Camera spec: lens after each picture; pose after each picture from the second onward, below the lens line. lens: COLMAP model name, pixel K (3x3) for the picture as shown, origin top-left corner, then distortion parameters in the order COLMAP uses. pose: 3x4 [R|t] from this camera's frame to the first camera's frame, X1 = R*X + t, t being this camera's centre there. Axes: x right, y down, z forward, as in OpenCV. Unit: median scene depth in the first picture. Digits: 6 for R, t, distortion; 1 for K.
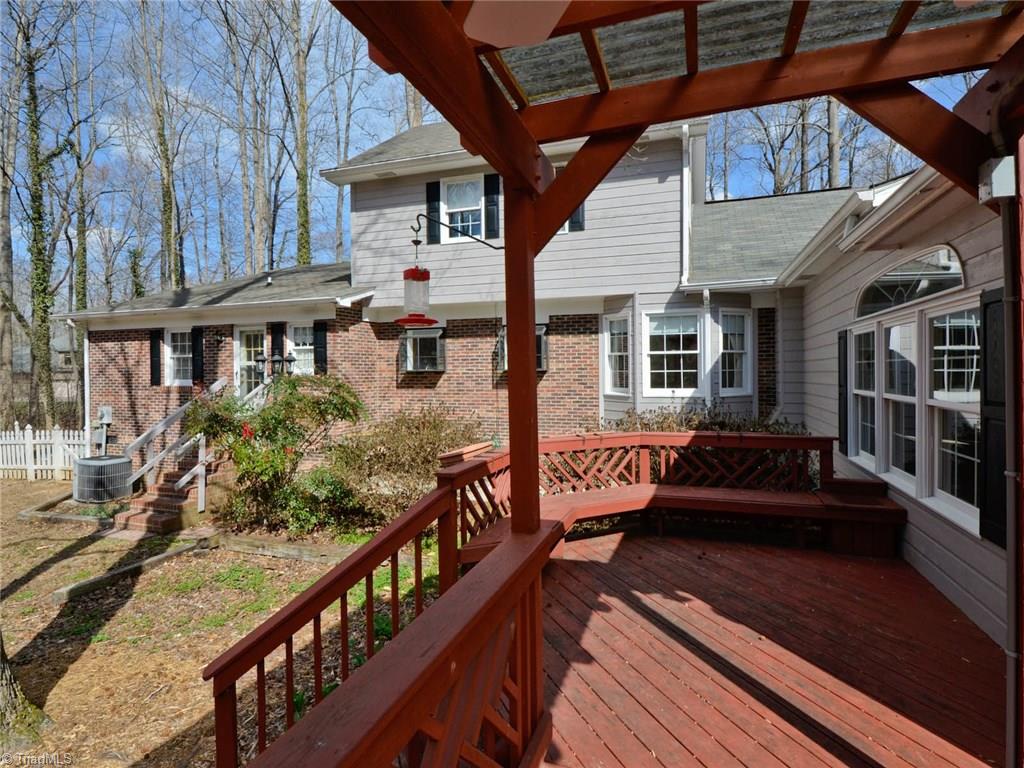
lens RADIAL K [[516.3, 0, 512.3], [0, 516.3, 374.9], [0, 0, 1]] dist [0.015053, -0.005860]
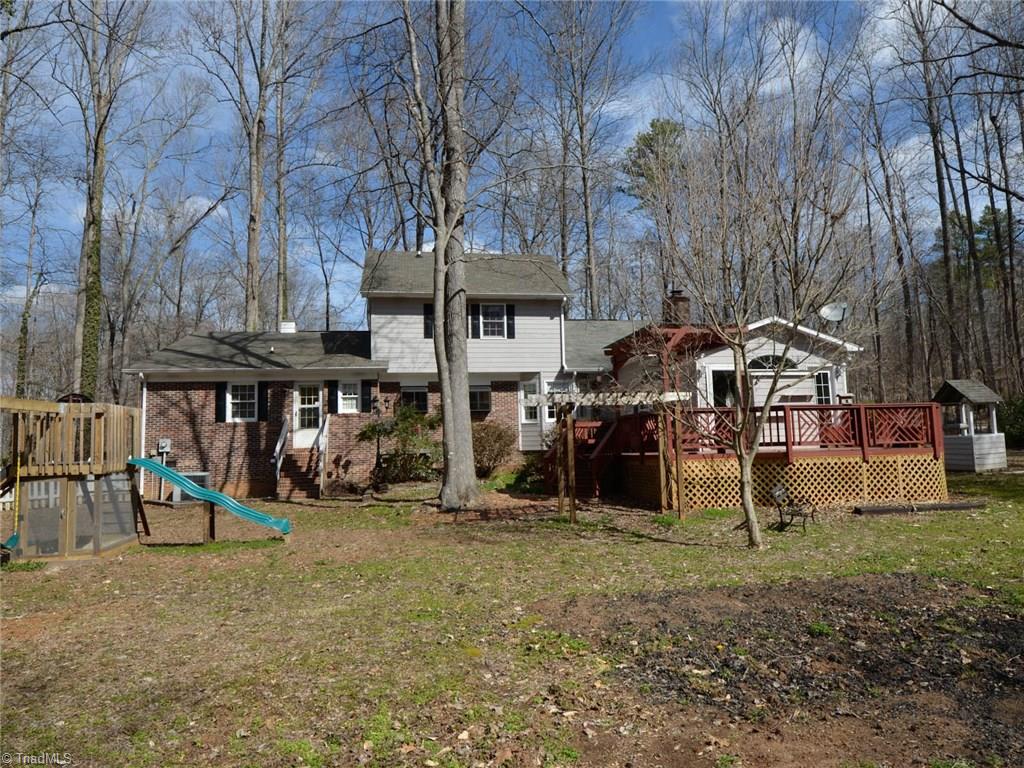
lens RADIAL K [[628.6, 0, 512.3], [0, 628.6, 388.5], [0, 0, 1]] dist [0.000449, -0.000001]
pose [[0.887902, 0.026185, 0.459286, -0.819781], [0.025445, 0.994055, -0.105863, 0.138245], [-0.459328, 0.105683, 0.881958, -0.923410]]
